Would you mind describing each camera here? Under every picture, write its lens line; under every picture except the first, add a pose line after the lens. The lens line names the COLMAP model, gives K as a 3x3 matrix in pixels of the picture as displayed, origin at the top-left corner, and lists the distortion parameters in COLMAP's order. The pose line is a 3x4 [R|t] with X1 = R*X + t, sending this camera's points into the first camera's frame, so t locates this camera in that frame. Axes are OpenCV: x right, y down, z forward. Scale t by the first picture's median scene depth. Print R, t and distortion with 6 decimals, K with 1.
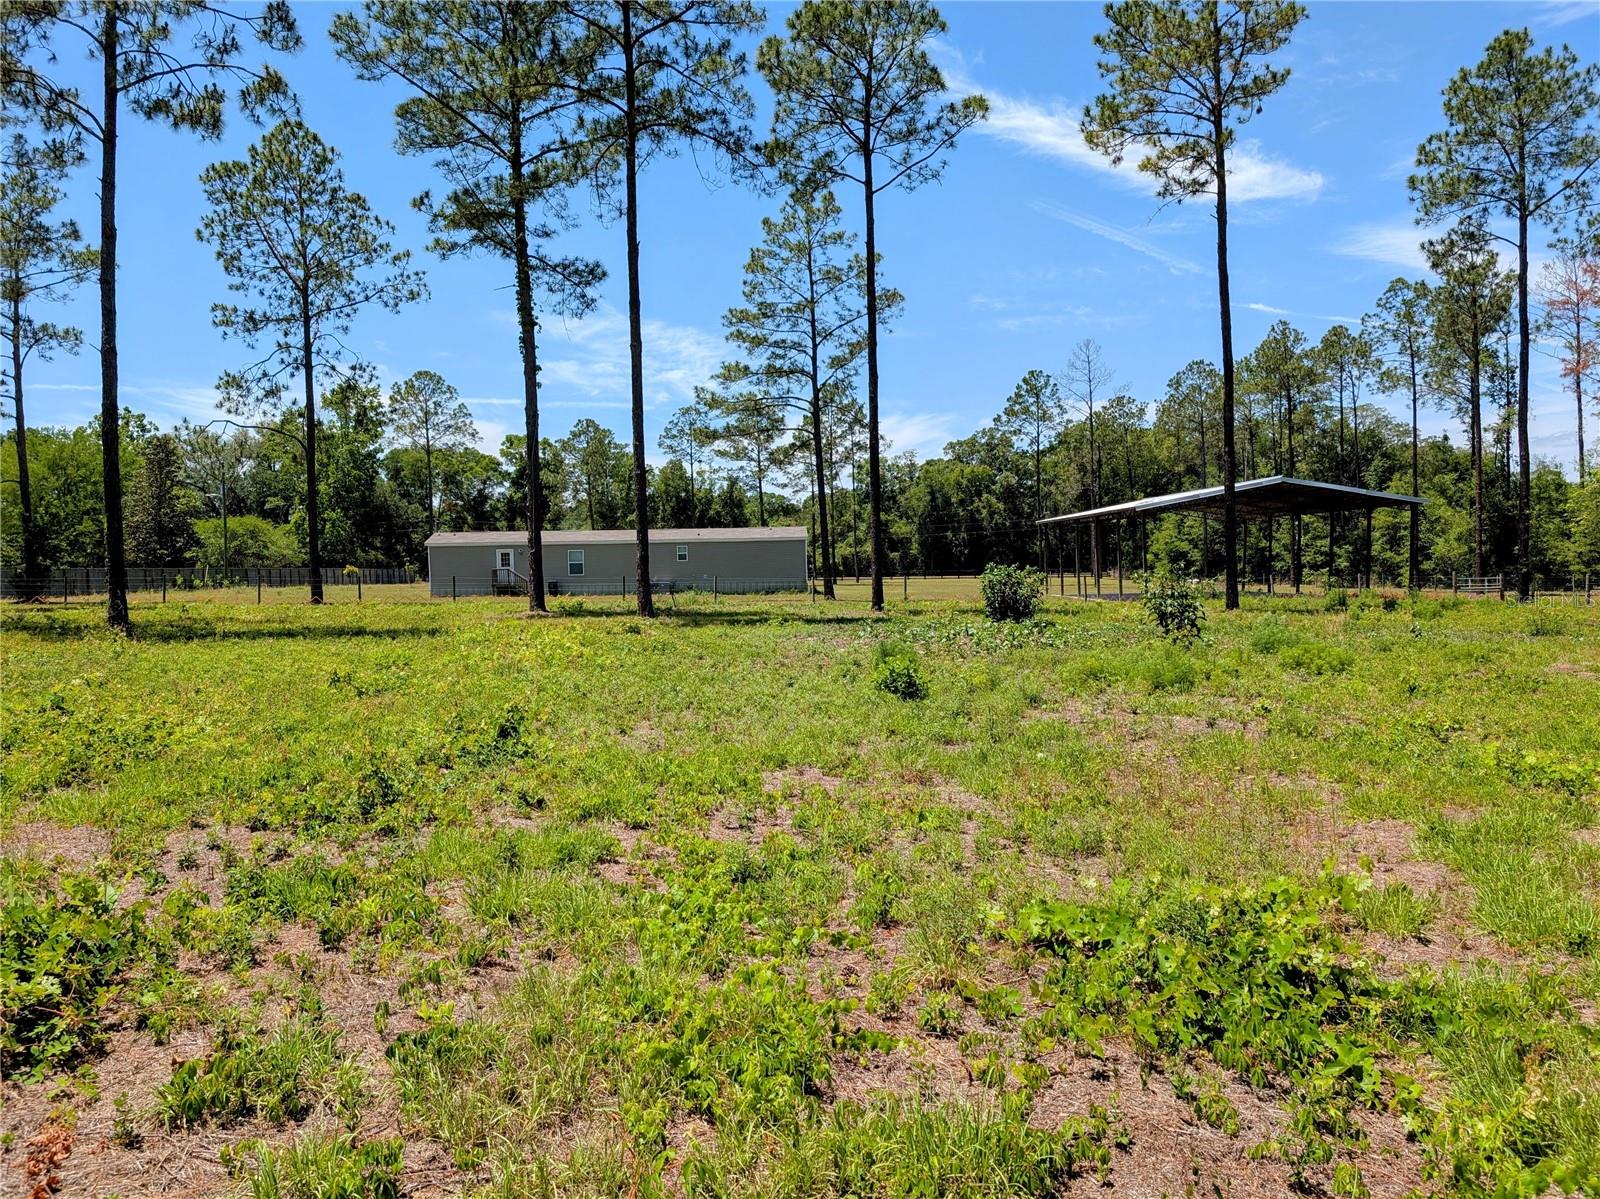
lens RADIAL K [[1173.1, 0, 792.3], [0, 1173.1, 601.9], [0, 0, 1]] dist [0.045599, -0.028080]
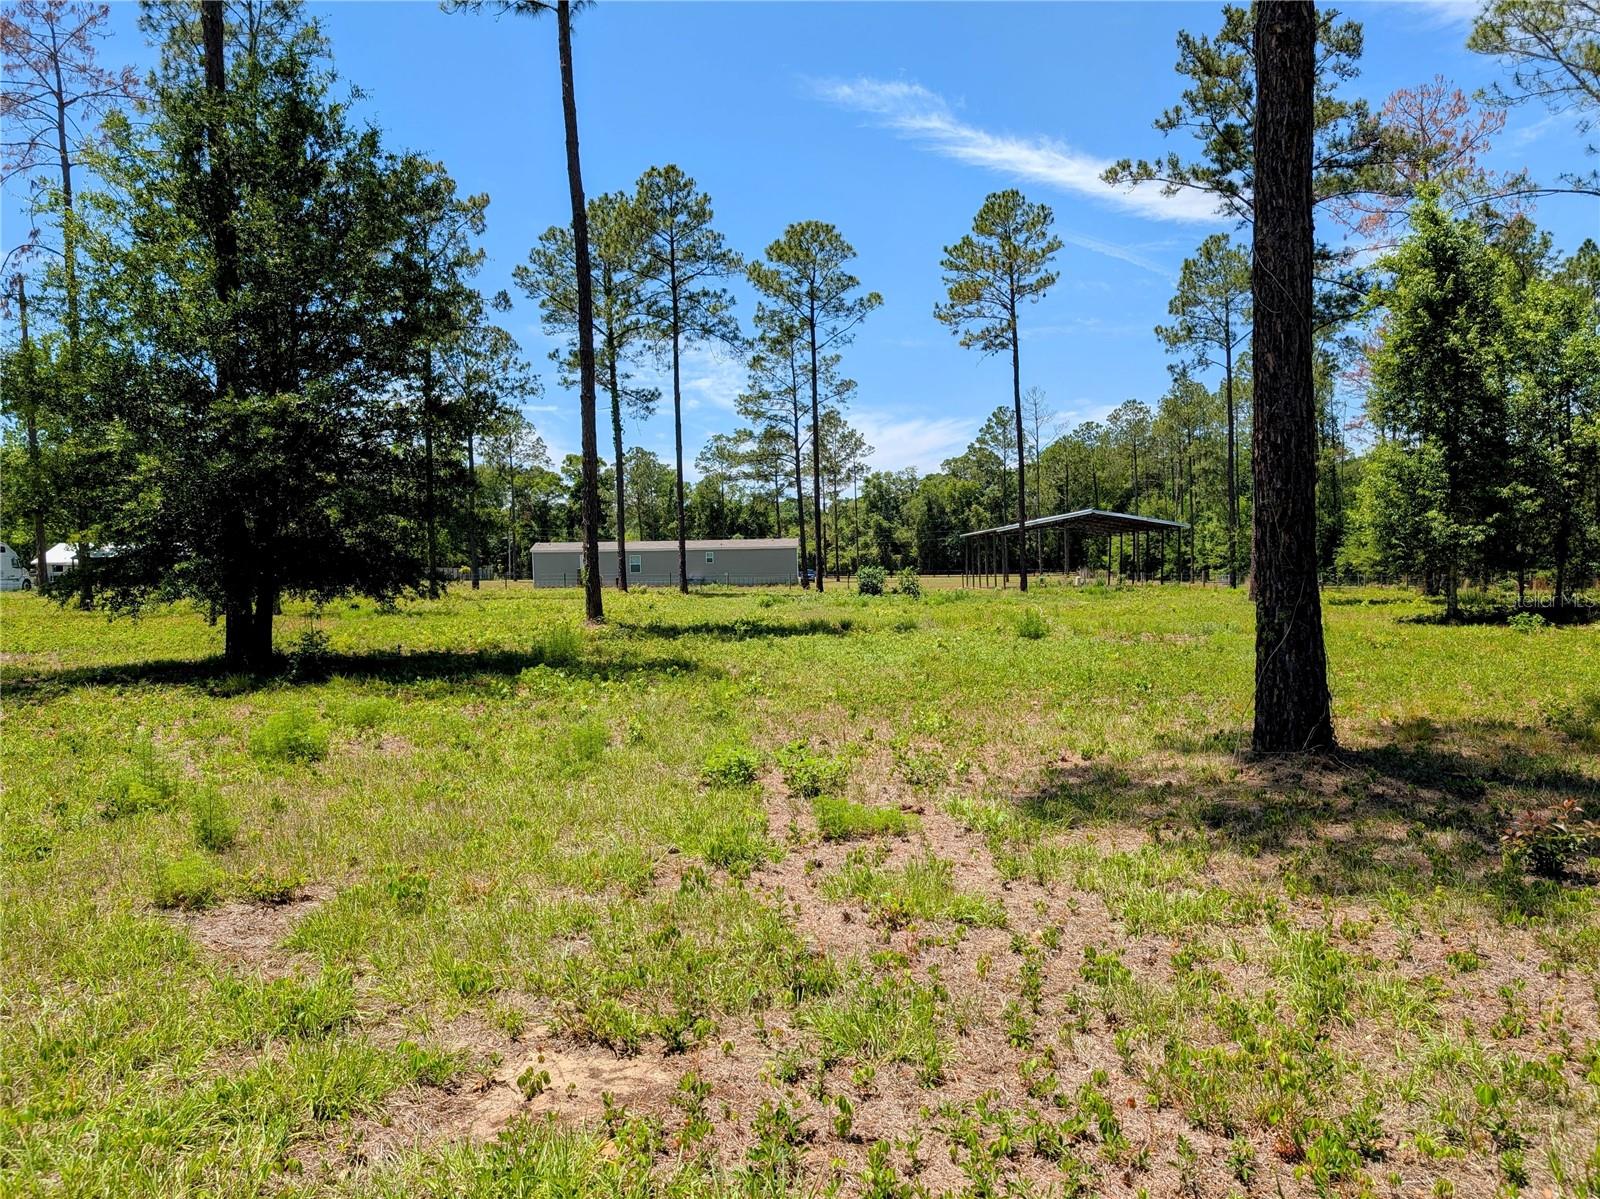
lens RADIAL K [[1173.1, 0, 792.3], [0, 1173.1, 601.9], [0, 0, 1]] dist [0.045599, -0.028080]
pose [[0.999466, 0.002215, -0.032612, 0.028646], [-0.002238, 0.999997, -0.000676, 0.007466], [0.032611, 0.000749, 0.999468, -0.224025]]
